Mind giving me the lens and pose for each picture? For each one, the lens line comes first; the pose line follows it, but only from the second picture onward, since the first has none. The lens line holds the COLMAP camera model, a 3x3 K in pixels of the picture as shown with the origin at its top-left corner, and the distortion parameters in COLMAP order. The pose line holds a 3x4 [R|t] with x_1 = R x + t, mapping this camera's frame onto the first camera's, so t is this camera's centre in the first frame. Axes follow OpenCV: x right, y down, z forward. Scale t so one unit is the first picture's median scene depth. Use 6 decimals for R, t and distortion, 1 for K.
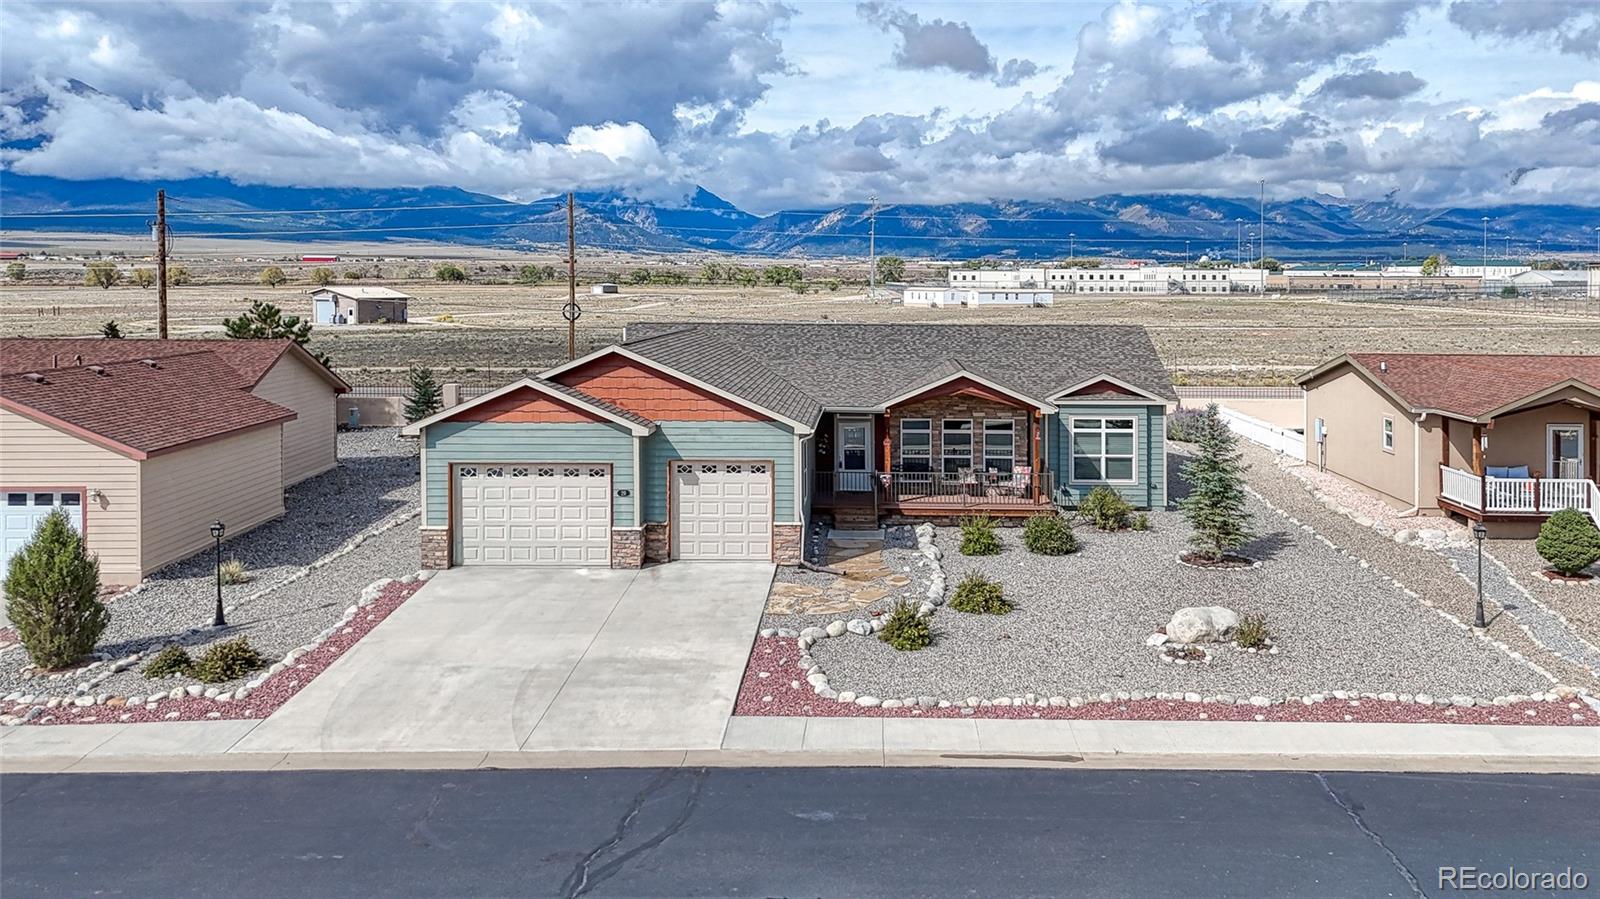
lens RADIAL K [[1231.9, 0, 822.6], [0, 1231.9, 344.3], [0, 0, 1]] dist [0.084501, -0.075271]
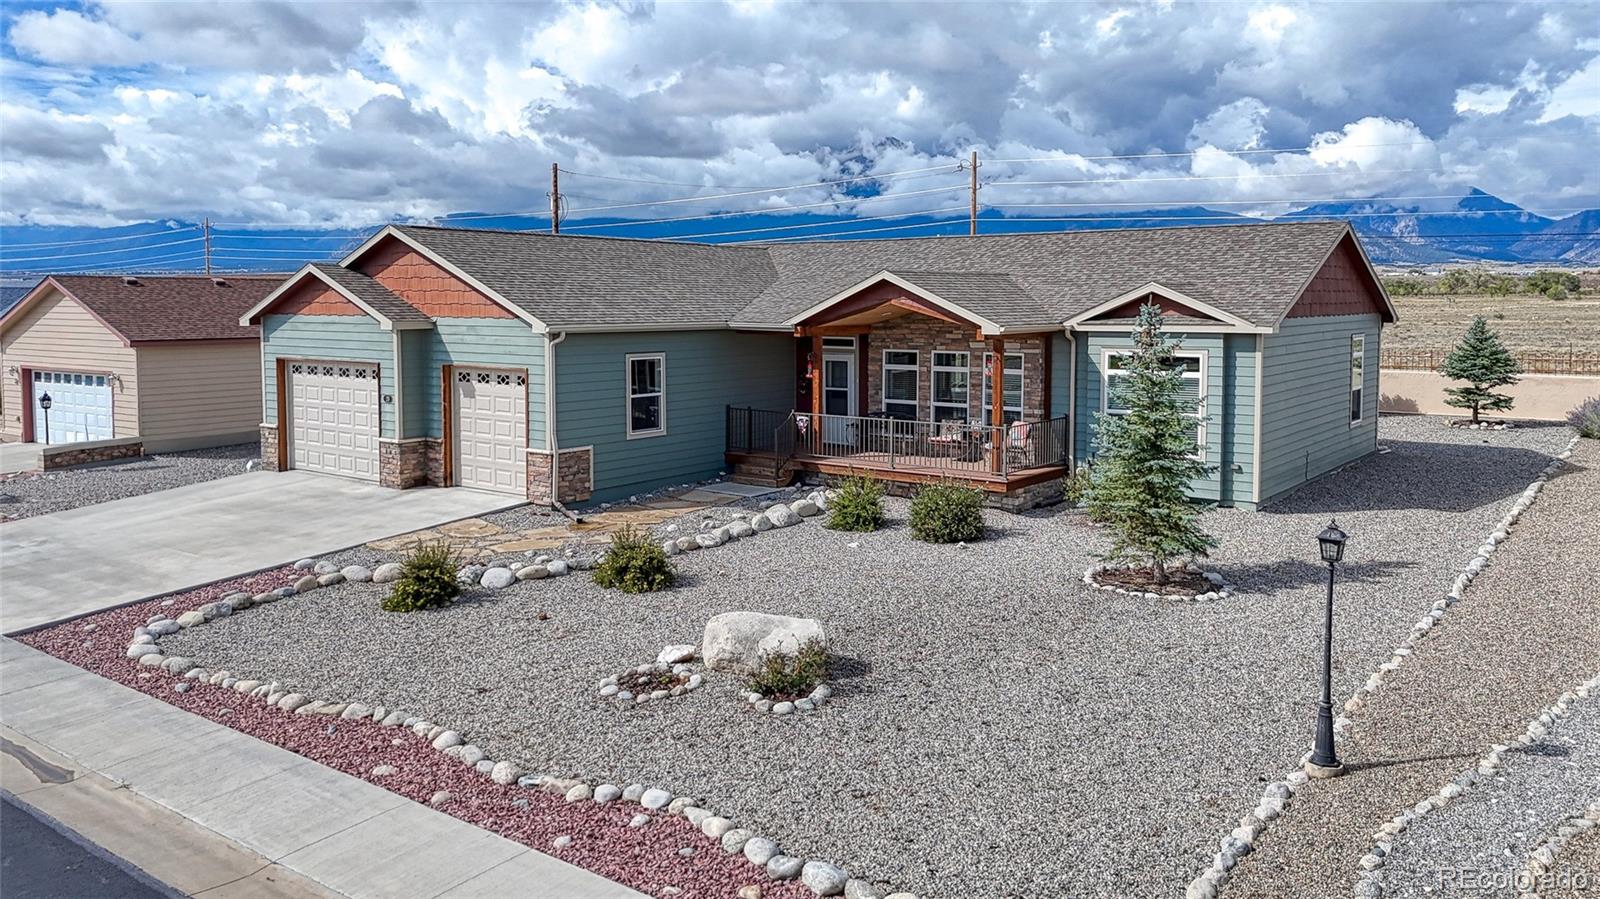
lens RADIAL K [[1172.1, 0, 768.6], [0, 1172.1, 432.9], [0, 0, 1]] dist [0.044509, -0.001982]
pose [[0.807849, 0.065420, -0.585748, 0.421858], [-0.028478, 0.996993, 0.072075, 0.062060], [0.588702, -0.041545, 0.807282, 0.396791]]
